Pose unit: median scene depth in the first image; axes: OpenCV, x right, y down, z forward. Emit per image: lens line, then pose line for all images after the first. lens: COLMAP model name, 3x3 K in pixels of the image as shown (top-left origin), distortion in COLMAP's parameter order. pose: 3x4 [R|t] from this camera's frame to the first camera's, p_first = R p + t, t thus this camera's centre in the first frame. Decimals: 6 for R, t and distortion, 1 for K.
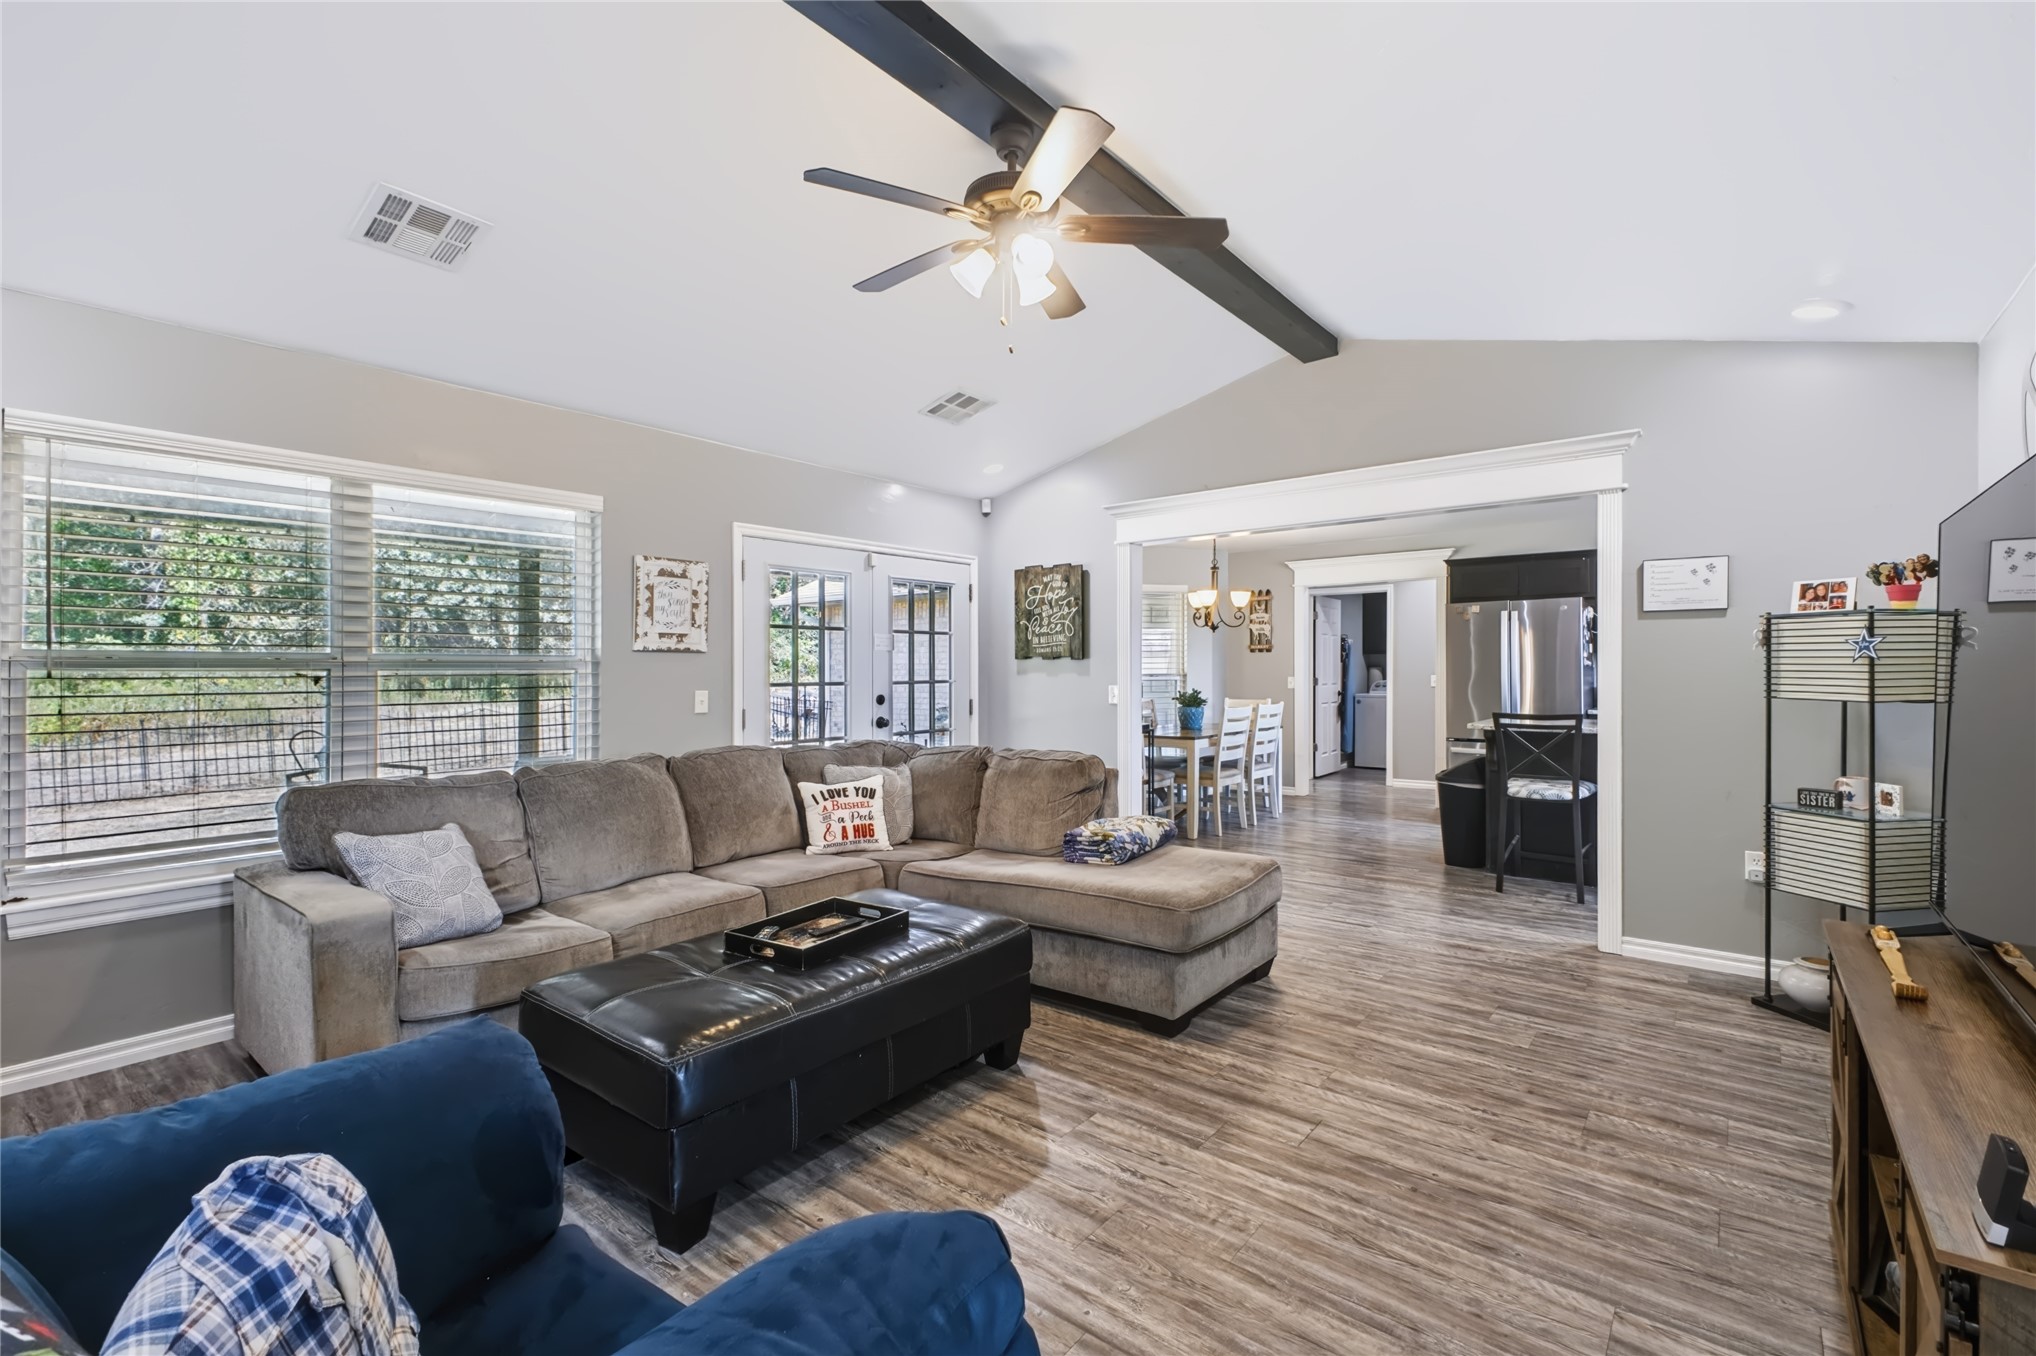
lens RADIAL K [[869.5, 0, 1013.7], [0, 869.5, 699.0], [0, 0, 1]] dist [0.013480, -0.000033]
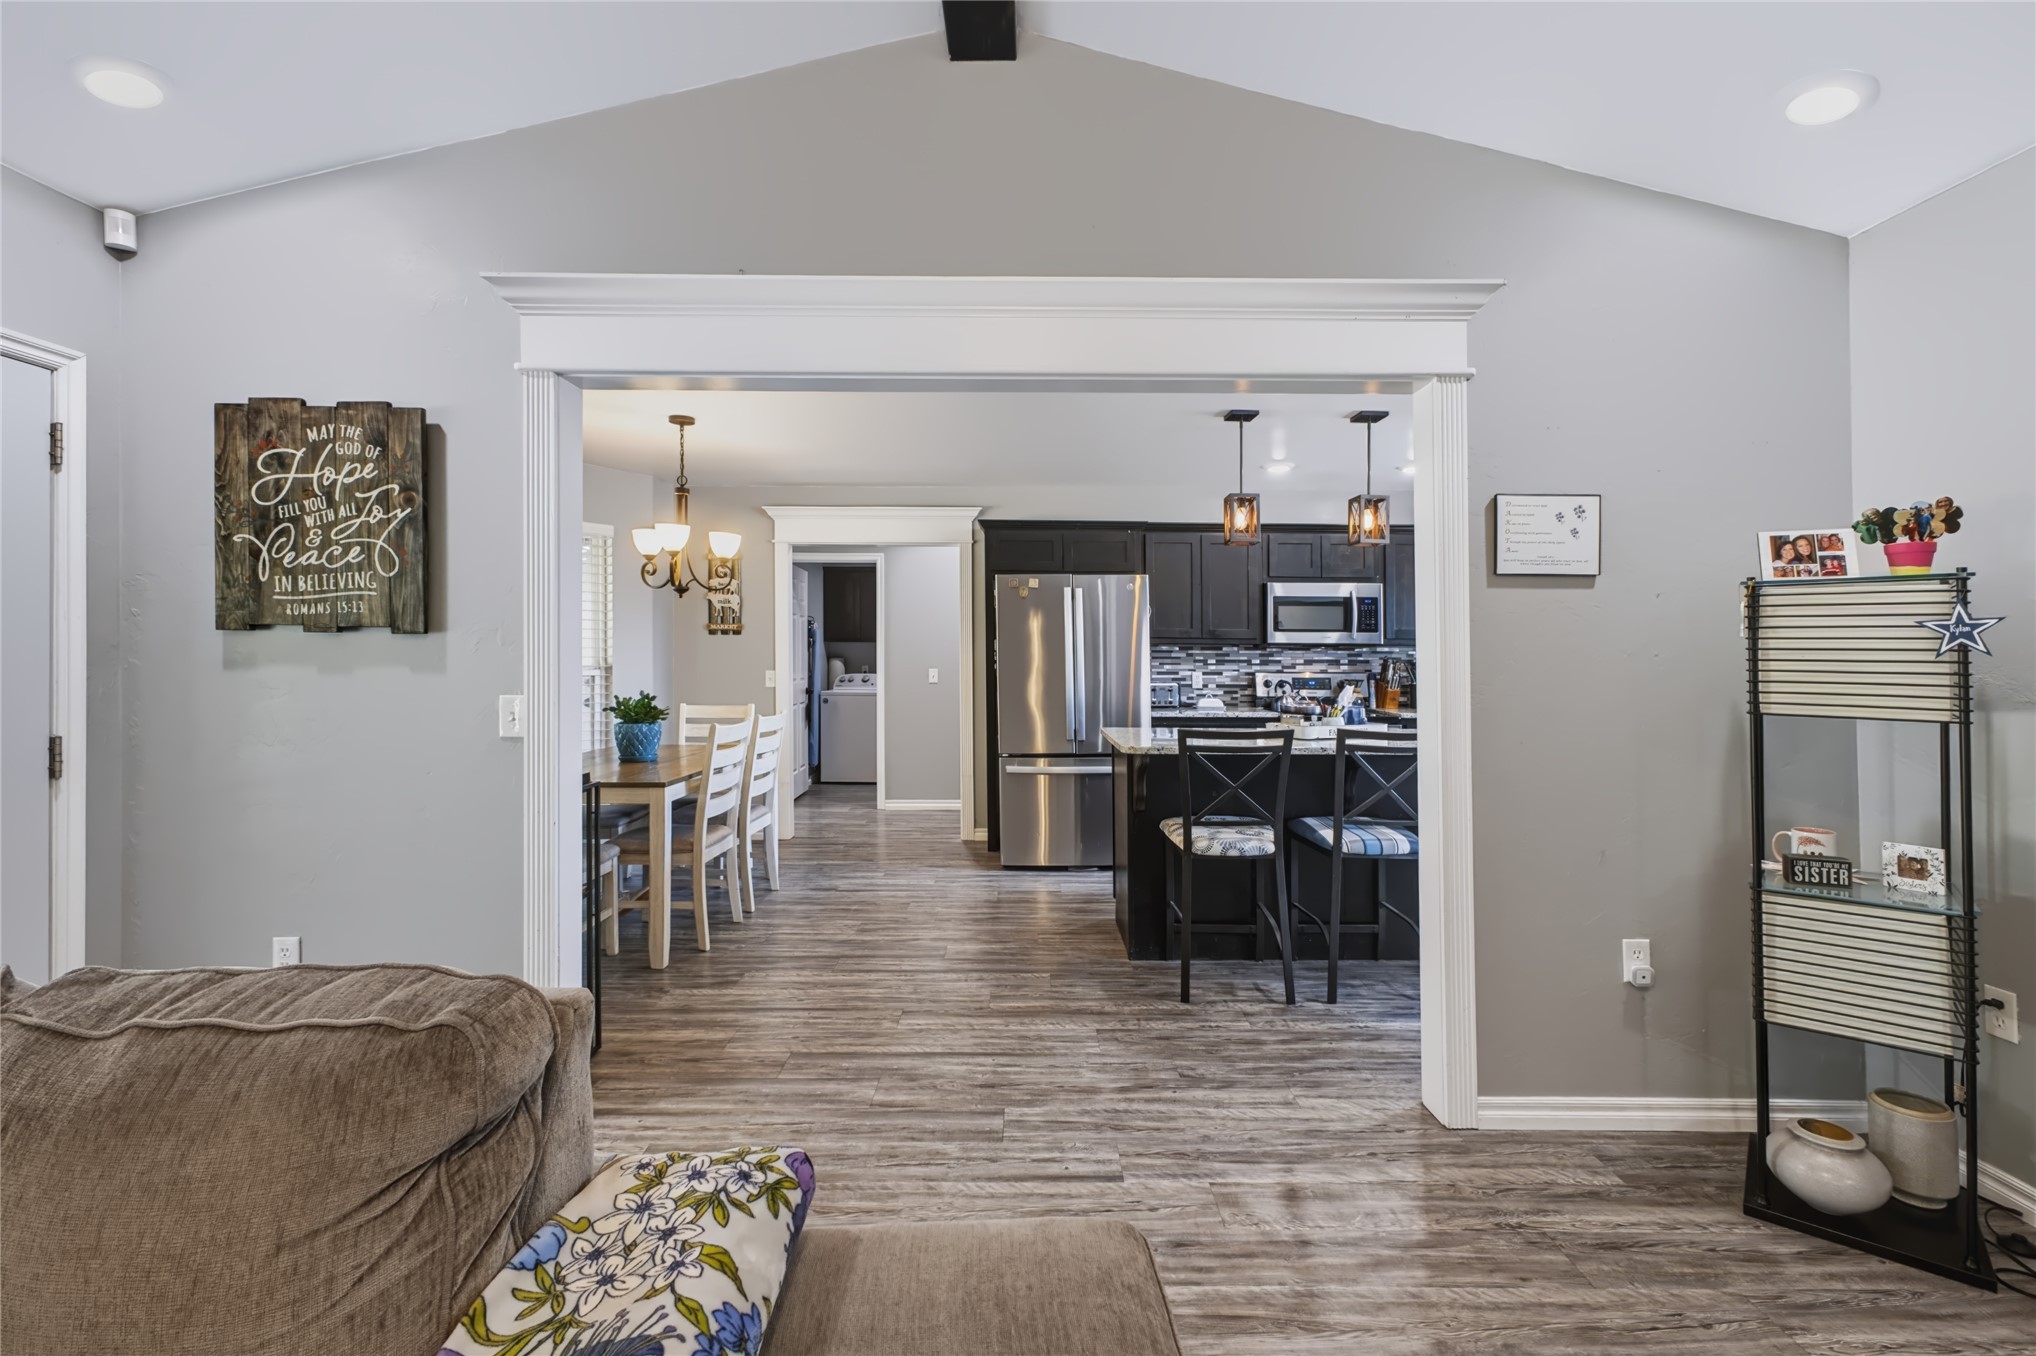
lens RADIAL K [[893.2, 0, 1016.1], [0, 893.2, 667.2], [0, 0, 1]] dist [0.002270, -0.000686]
pose [[0.777999, 0.001245, 0.628264, 0.029272], [0.014398, 0.999700, -0.019811, -0.016611], [-0.628100, 0.024459, 0.777748, 0.471391]]
